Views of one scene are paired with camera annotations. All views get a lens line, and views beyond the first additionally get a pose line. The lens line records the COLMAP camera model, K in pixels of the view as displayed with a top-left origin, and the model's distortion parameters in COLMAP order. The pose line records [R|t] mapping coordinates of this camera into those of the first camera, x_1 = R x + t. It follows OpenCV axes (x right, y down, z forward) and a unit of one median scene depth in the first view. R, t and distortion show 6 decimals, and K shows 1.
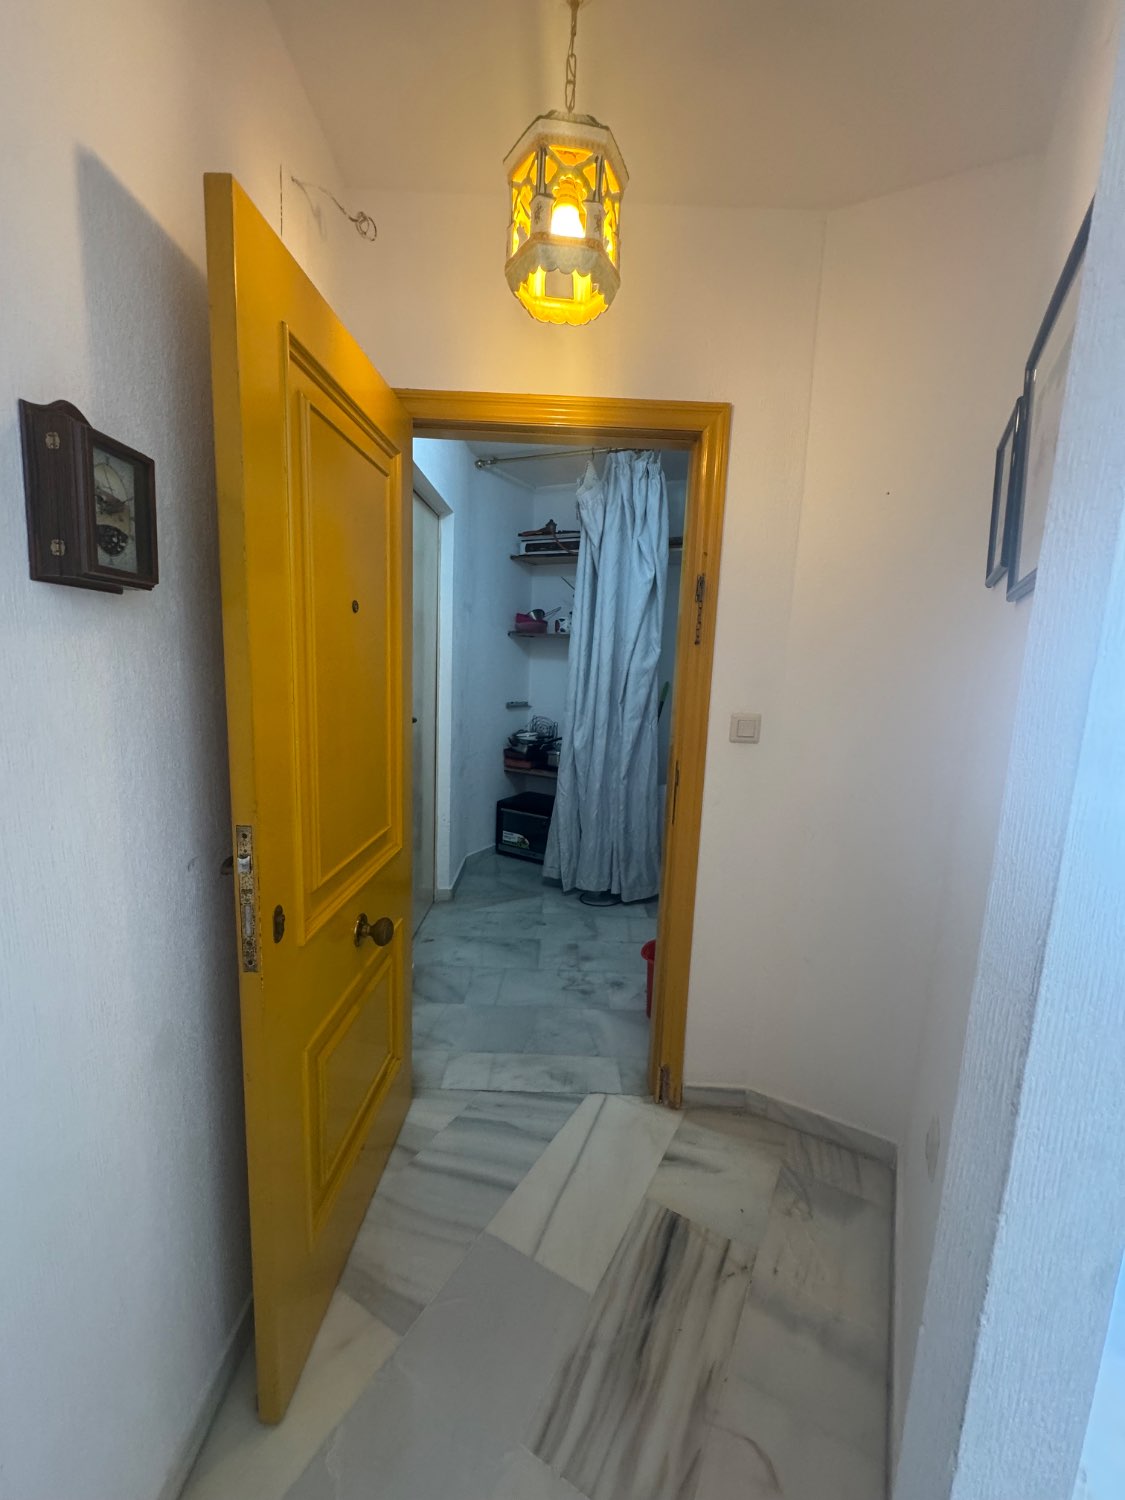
lens RADIAL K [[600.9, 0, 562.4], [0, 600.9, 748.2], [0, 0, 1]] dist [-0.003264, 0.000019]
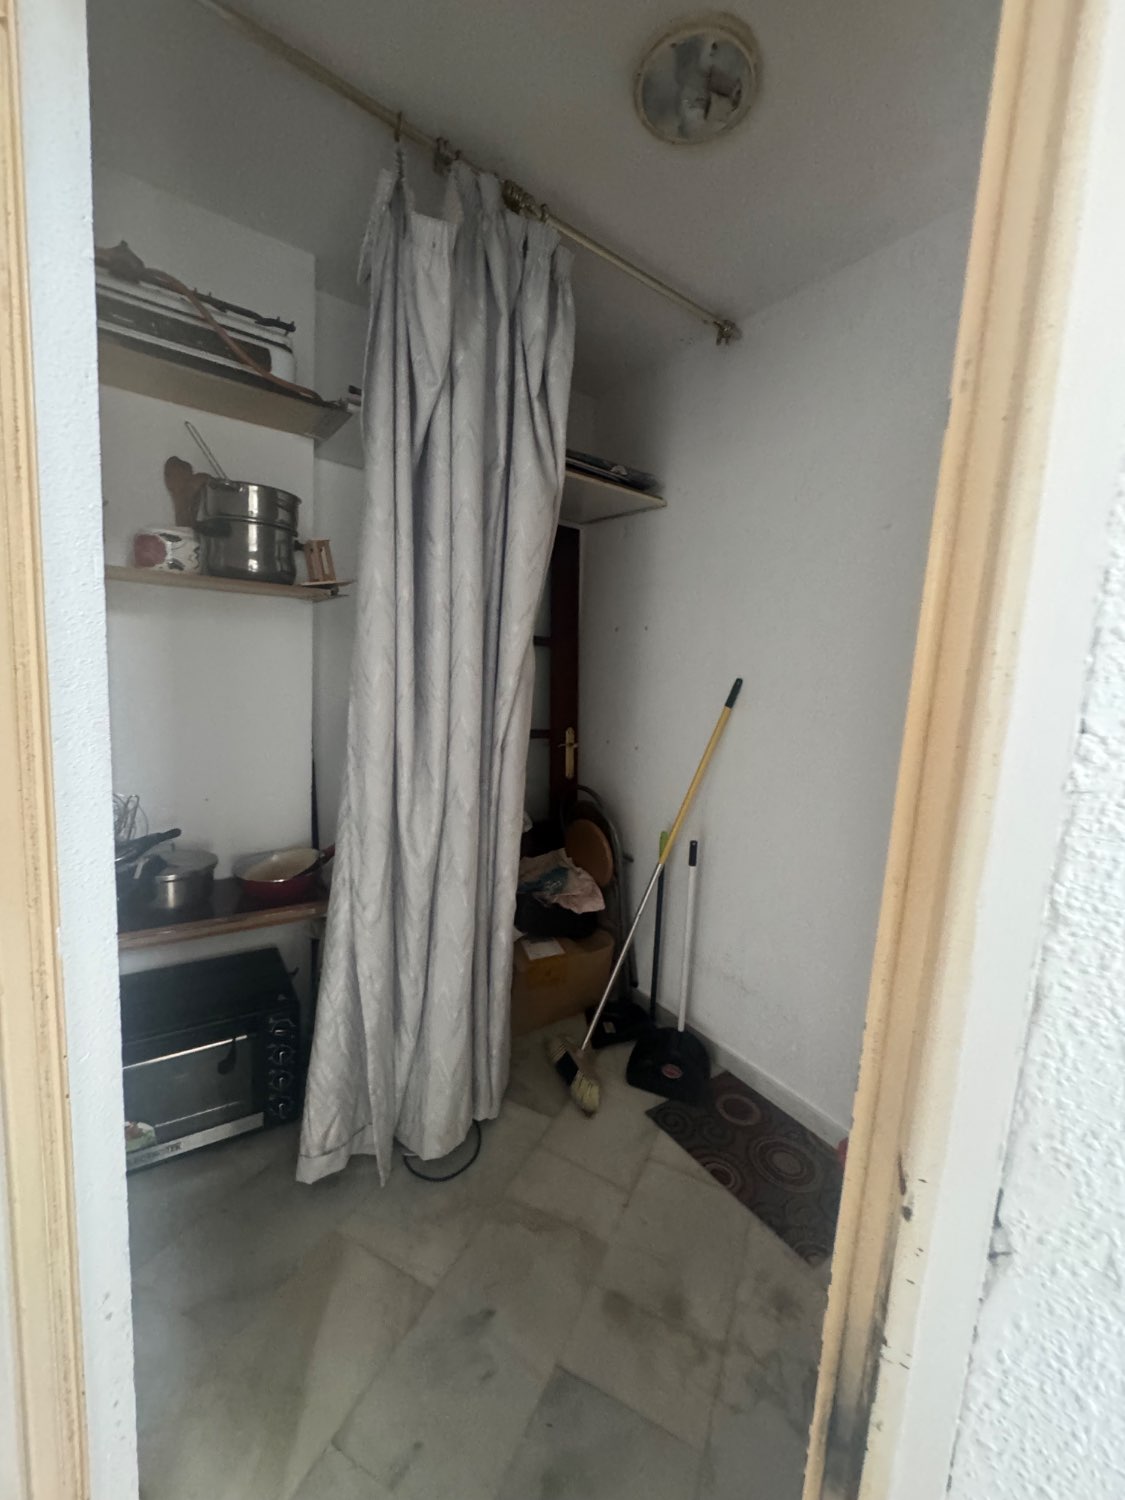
lens RADIAL K [[600.9, 0, 562.4], [0, 600.9, 748.2], [0, 0, 1]] dist [-0.003264, 0.000019]
pose [[0.443784, -0.130411, 0.886594, -0.340472], [0.092502, 0.990736, 0.099428, -0.129316], [-0.891347, 0.037887, 0.451736, 0.810720]]
